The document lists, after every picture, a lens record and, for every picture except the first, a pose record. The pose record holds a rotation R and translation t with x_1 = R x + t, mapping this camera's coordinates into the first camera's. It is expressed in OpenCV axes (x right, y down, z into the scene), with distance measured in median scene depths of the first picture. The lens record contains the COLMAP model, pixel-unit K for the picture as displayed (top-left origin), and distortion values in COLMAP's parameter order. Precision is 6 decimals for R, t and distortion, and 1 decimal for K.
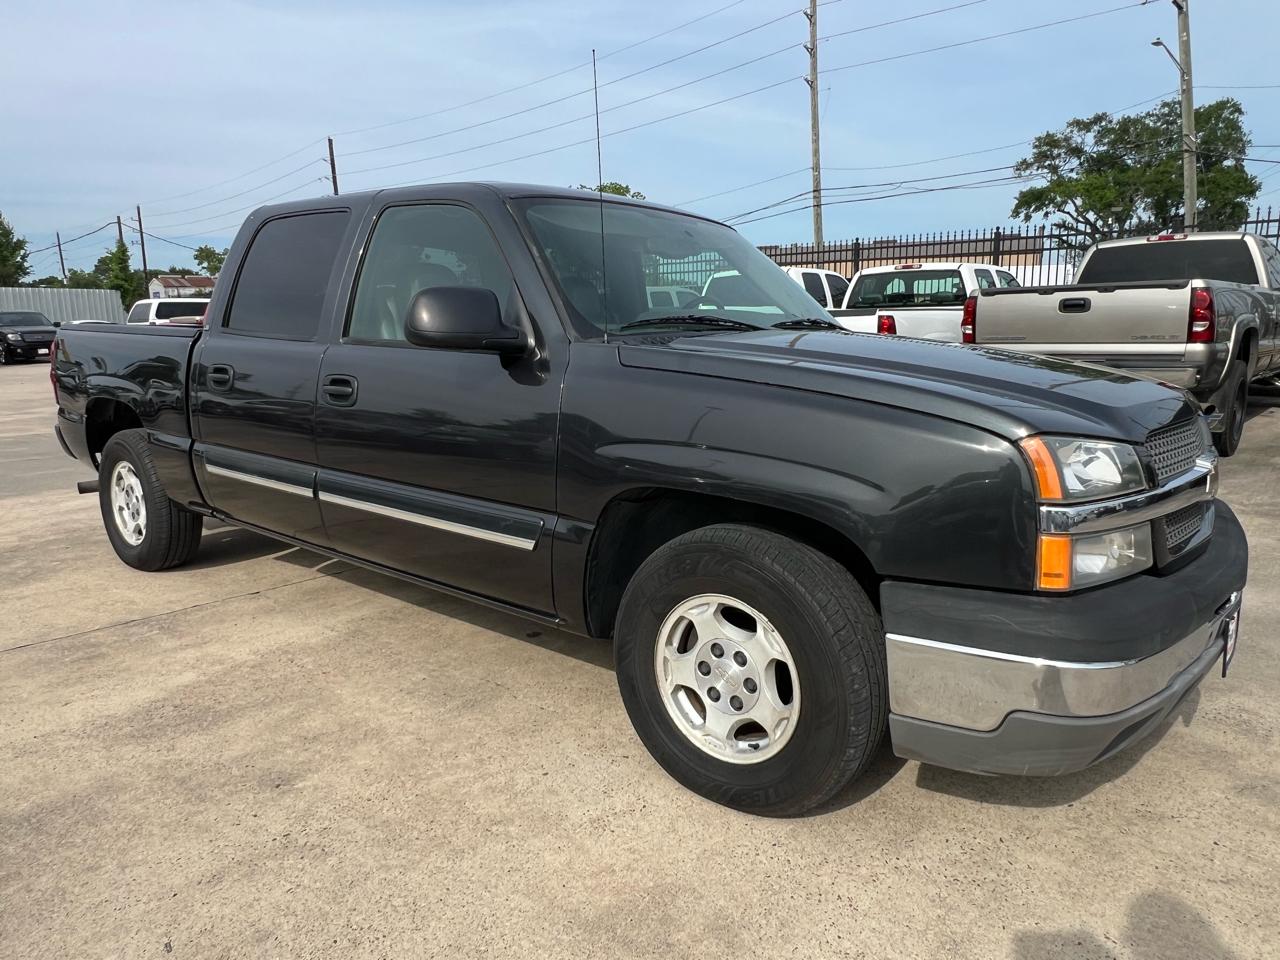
lens RADIAL K [[868.8, 0, 635.8], [0, 868.8, 485.0], [0, 0, 1]] dist [-0.002820, 0.000455]
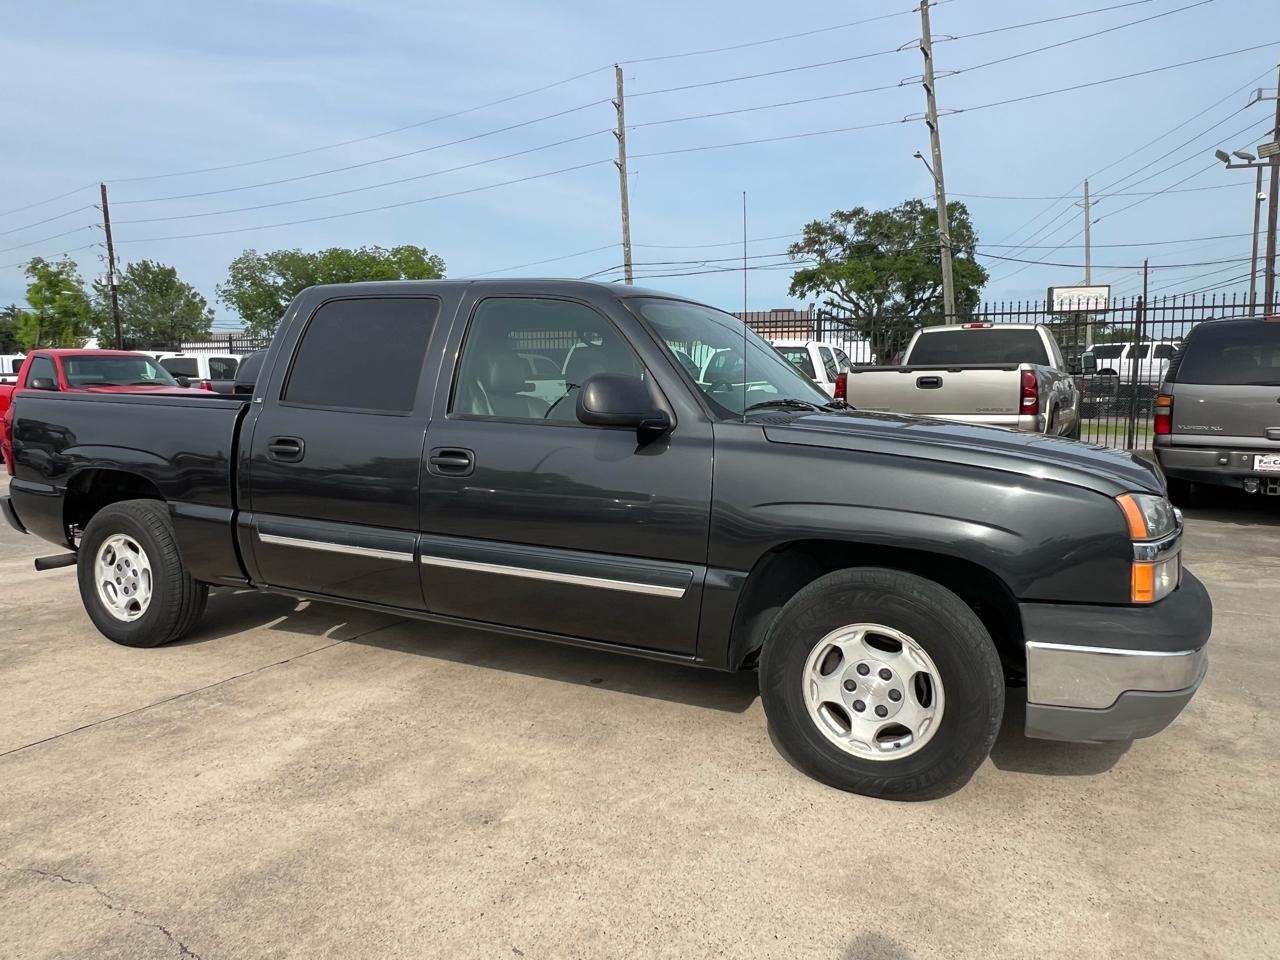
lens RADIAL K [[868.8, 0, 633.5], [0, 868.8, 480.5], [0, 0, 1]] dist [-0.002820, 0.000455]
pose [[0.972694, -0.012818, 0.231738, -0.330936], [0.030290, 0.996945, -0.071995, 0.000071], [-0.230107, 0.077049, 0.970110, -0.098299]]
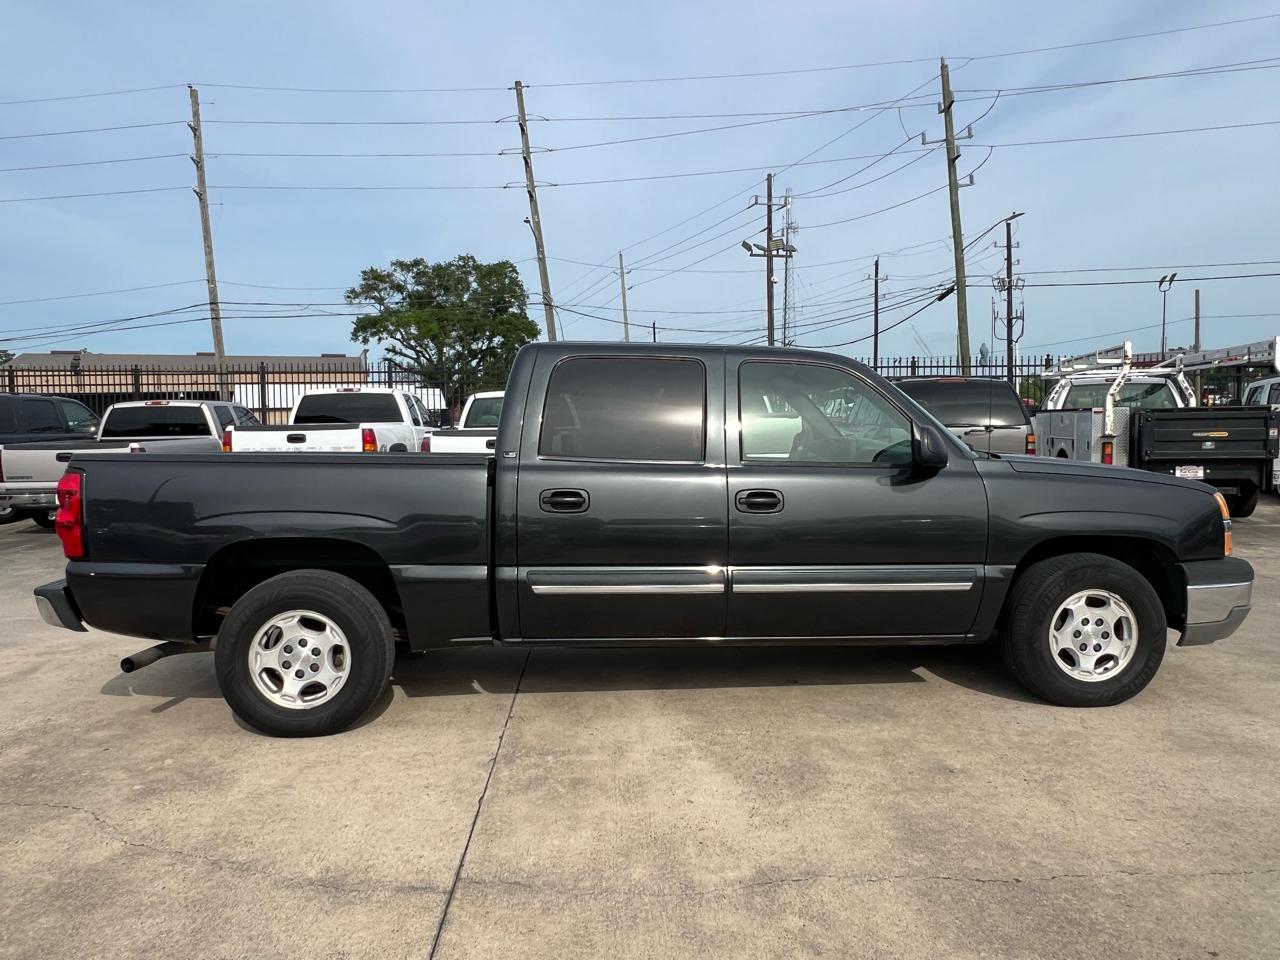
lens RADIAL K [[868.8, 0, 633.8], [0, 868.8, 483.1], [0, 0, 1]] dist [-0.002820, 0.000455]
pose [[0.725683, -0.041673, 0.686766, -1.204374], [0.130661, 0.988347, -0.078092, -0.053320], [-0.675508, 0.146404, 0.722672, 0.175587]]
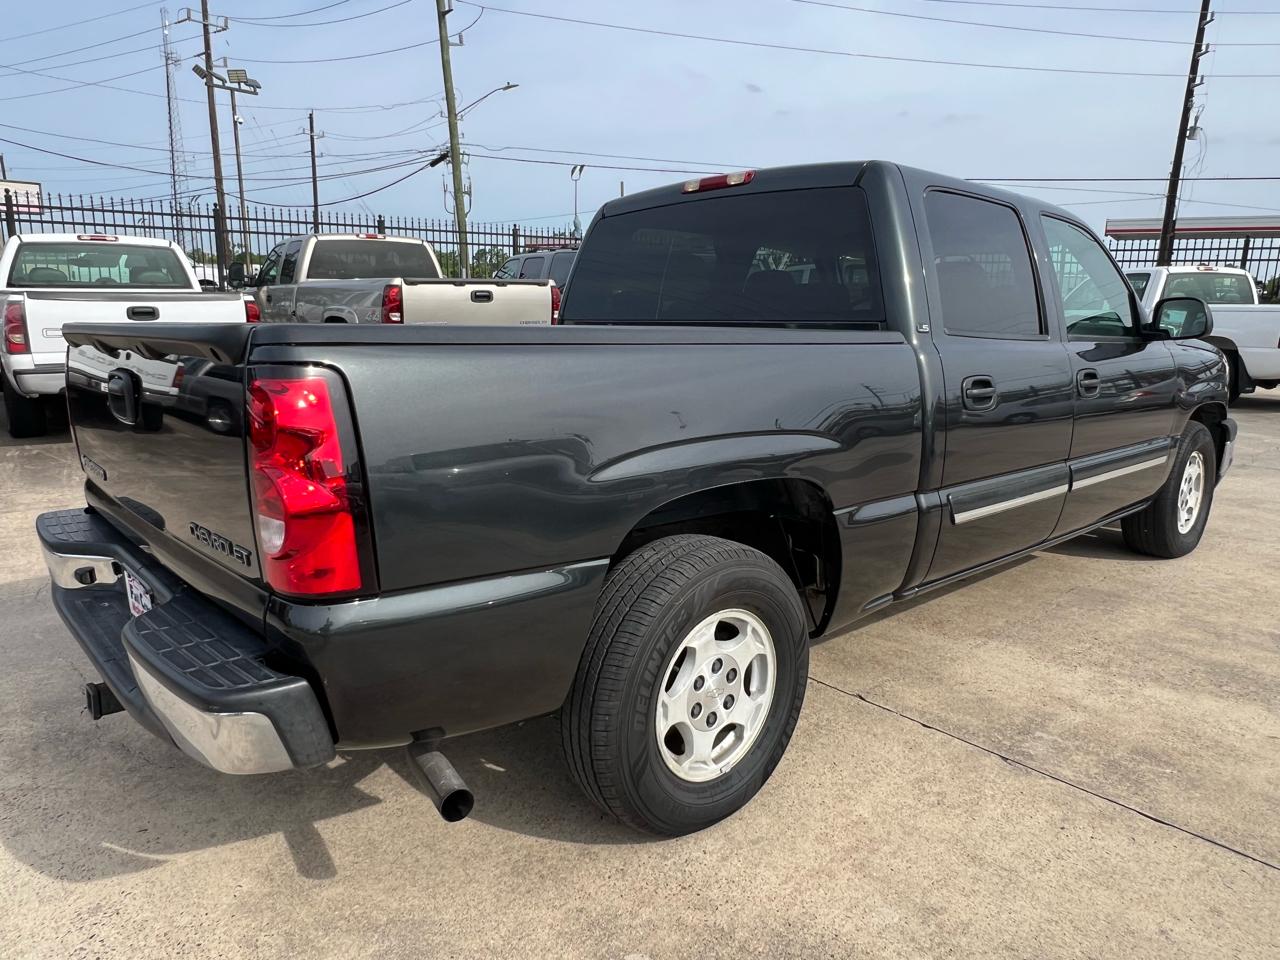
lens RADIAL K [[868.8, 0, 635.2], [0, 868.8, 482.3], [0, 0, 1]] dist [-0.002820, 0.000455]
pose [[0.153532, -0.191288, 0.969452, -1.351744], [0.171863, 0.971300, 0.164435, -0.236917], [-0.973083, 0.141367, 0.182001, 1.224506]]
